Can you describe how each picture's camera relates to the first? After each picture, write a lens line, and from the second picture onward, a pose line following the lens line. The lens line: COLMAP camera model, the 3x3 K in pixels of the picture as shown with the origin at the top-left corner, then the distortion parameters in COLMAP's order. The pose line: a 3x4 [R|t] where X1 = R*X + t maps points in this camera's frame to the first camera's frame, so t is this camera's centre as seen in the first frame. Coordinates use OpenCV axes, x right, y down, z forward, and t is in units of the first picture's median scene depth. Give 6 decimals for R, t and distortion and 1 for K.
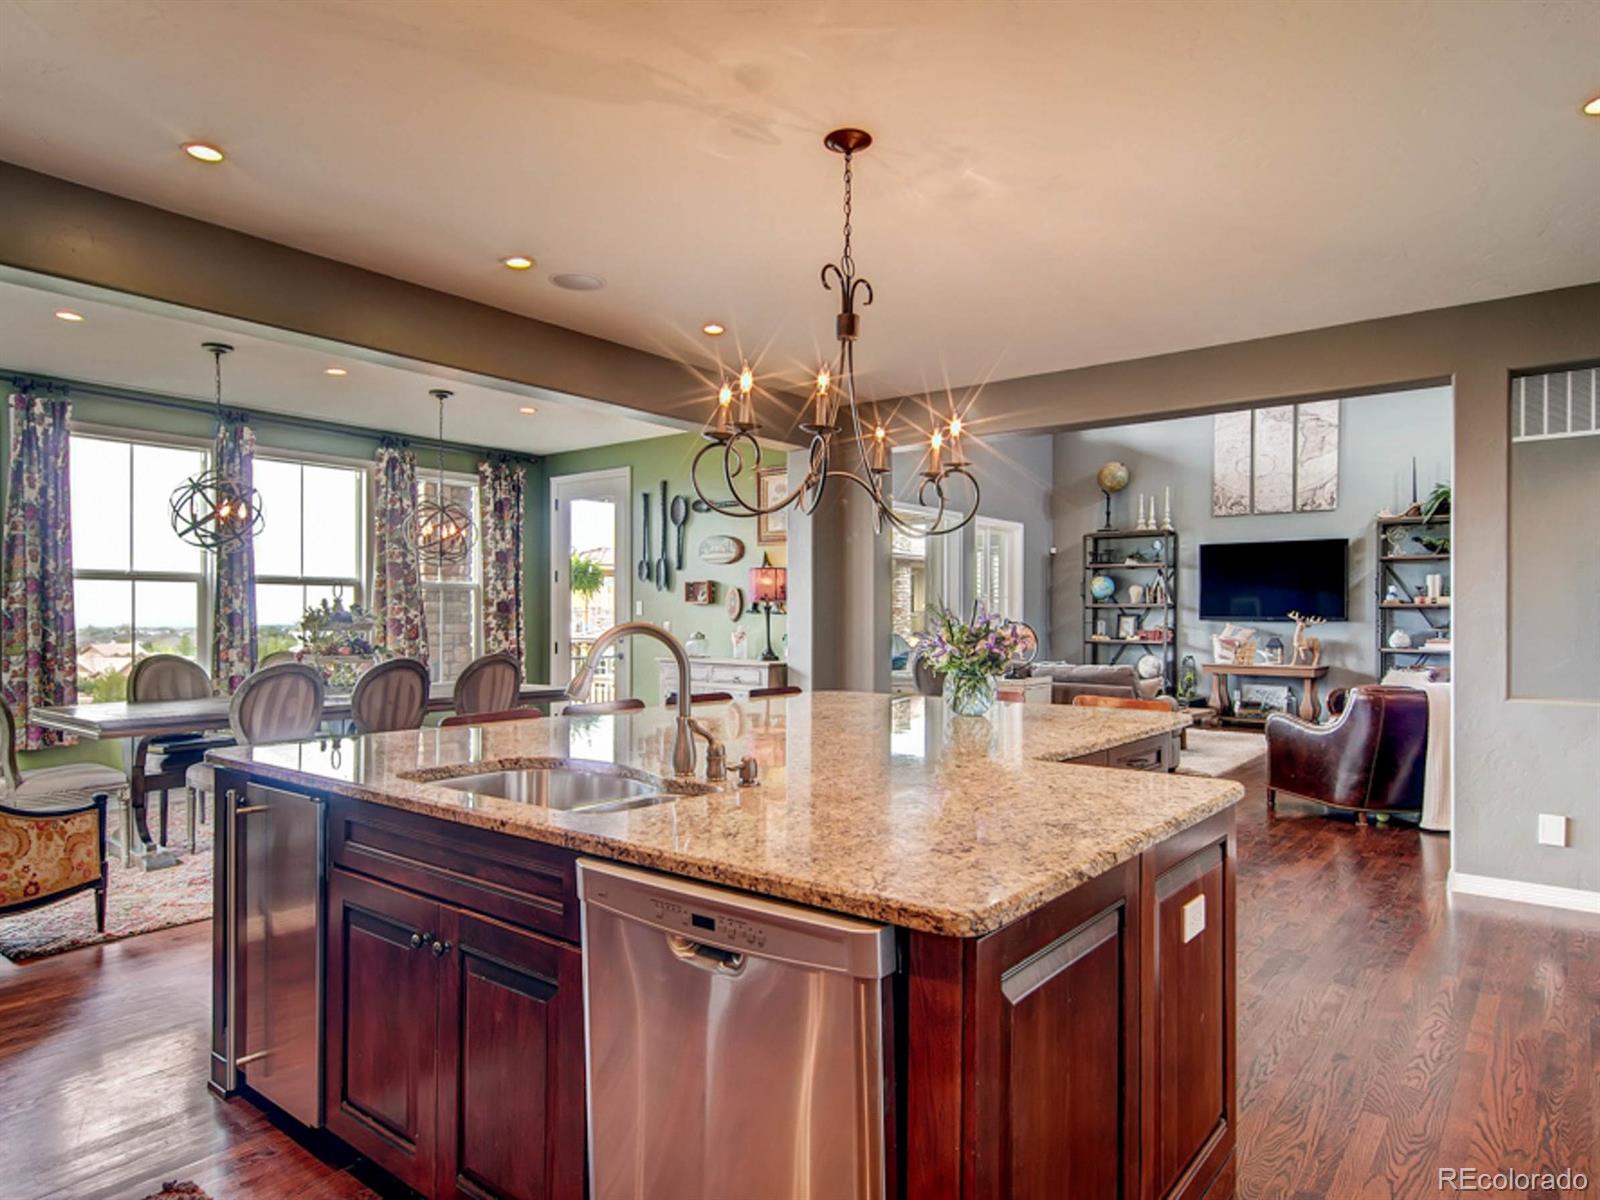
lens RADIAL K [[966.9, 0, 792.2], [0, 966.9, 610.0], [0, 0, 1]] dist [0.027489, -0.008586]
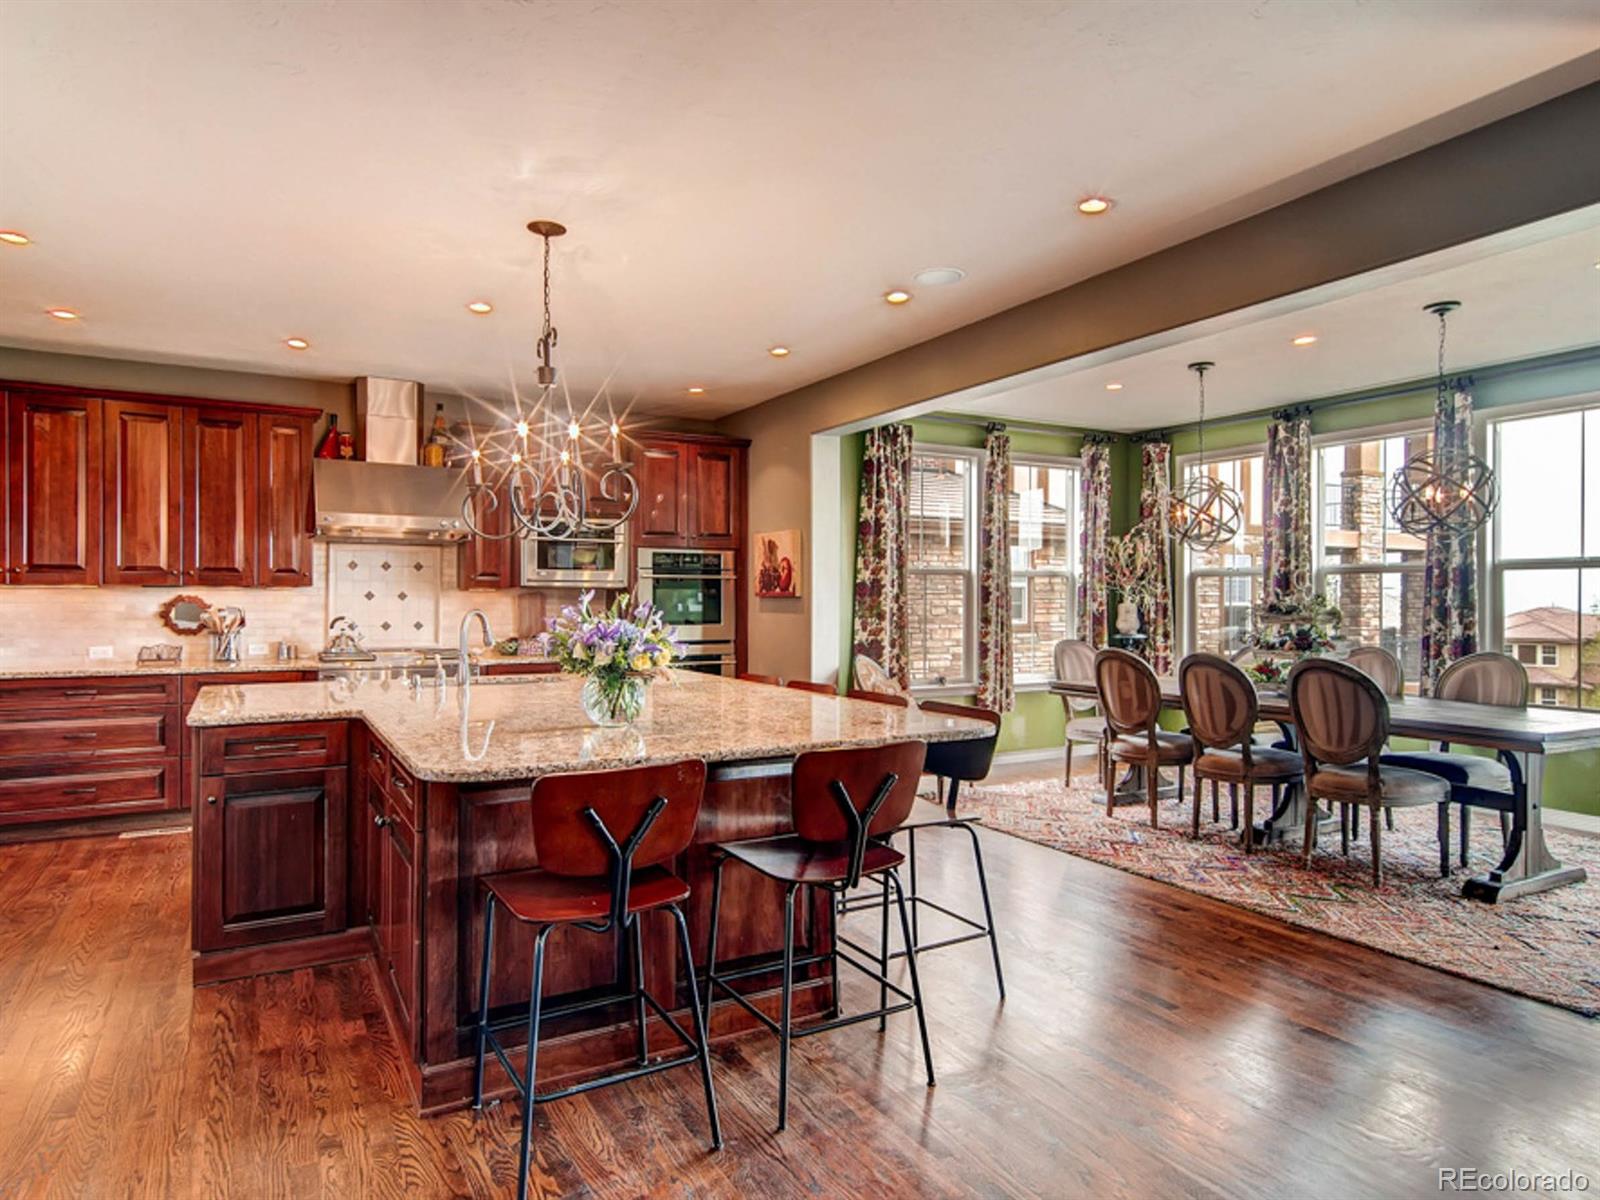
lens RADIAL K [[966.9, 0, 792.3], [0, 966.9, 595.5], [0, 0, 1]] dist [0.027489, -0.008586]
pose [[-0.376531, 0.000427, -0.926404, 0.481678], [0.002676, 0.999996, -0.000627, -0.007386], [0.926400, -0.002716, -0.376531, 0.779065]]
